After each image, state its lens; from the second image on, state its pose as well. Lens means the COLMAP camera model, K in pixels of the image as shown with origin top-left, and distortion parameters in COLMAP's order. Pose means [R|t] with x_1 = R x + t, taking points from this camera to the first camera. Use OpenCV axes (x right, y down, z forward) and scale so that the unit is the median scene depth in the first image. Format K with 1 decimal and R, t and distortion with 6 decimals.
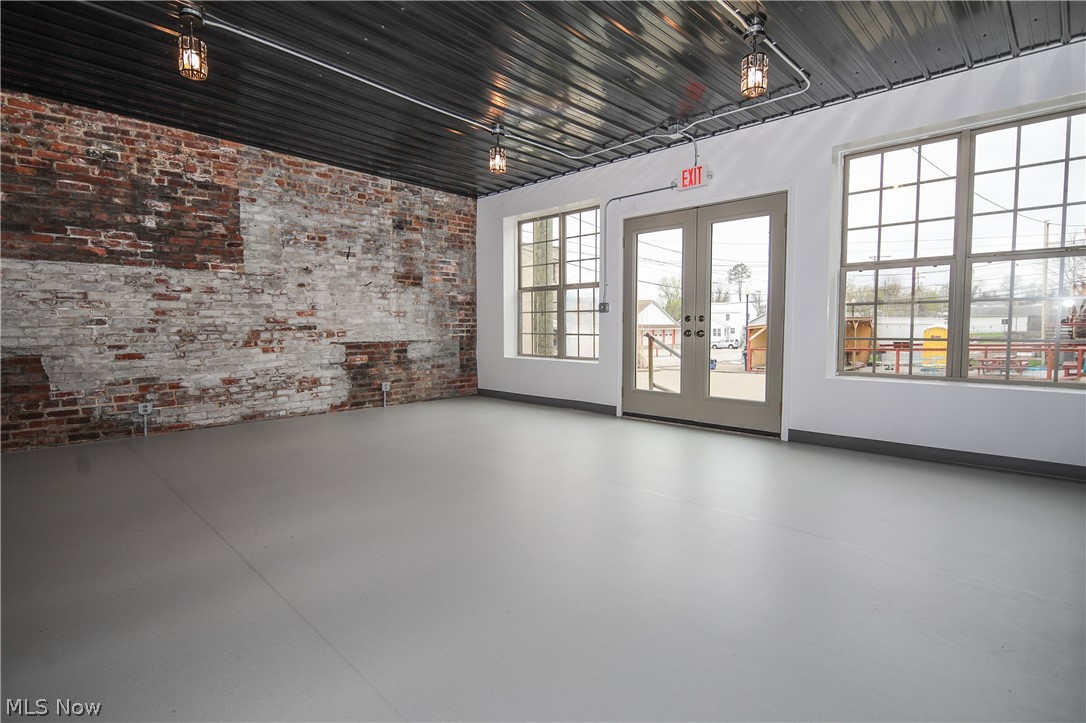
lens RADIAL K [[548.4, 0, 550.0], [0, 548.4, 363.4], [0, 0, 1]] dist [-0.001571, -0.000156]
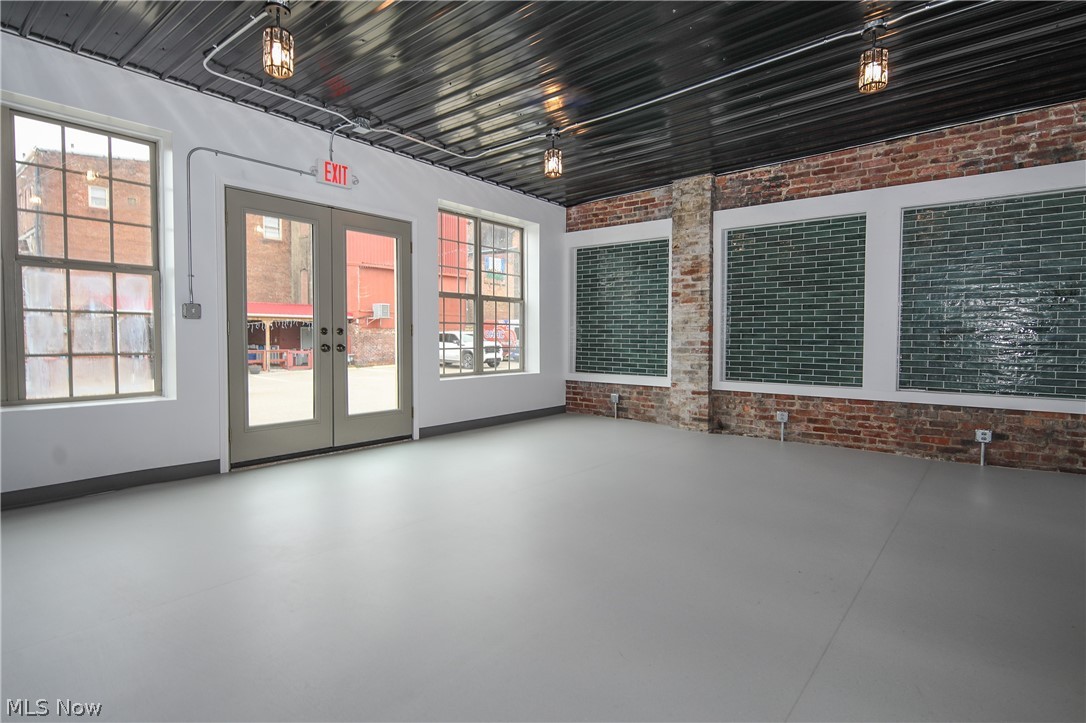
lens RADIAL K [[548.4, 0, 542.0], [0, 548.4, 353.9], [0, 0, 1]] dist [-0.001571, -0.000156]
pose [[-0.107318, -0.031129, 0.993737, -0.665996], [0.062315, 0.997334, 0.037971, -0.058087], [-0.992270, 0.065999, -0.105092, 0.767086]]
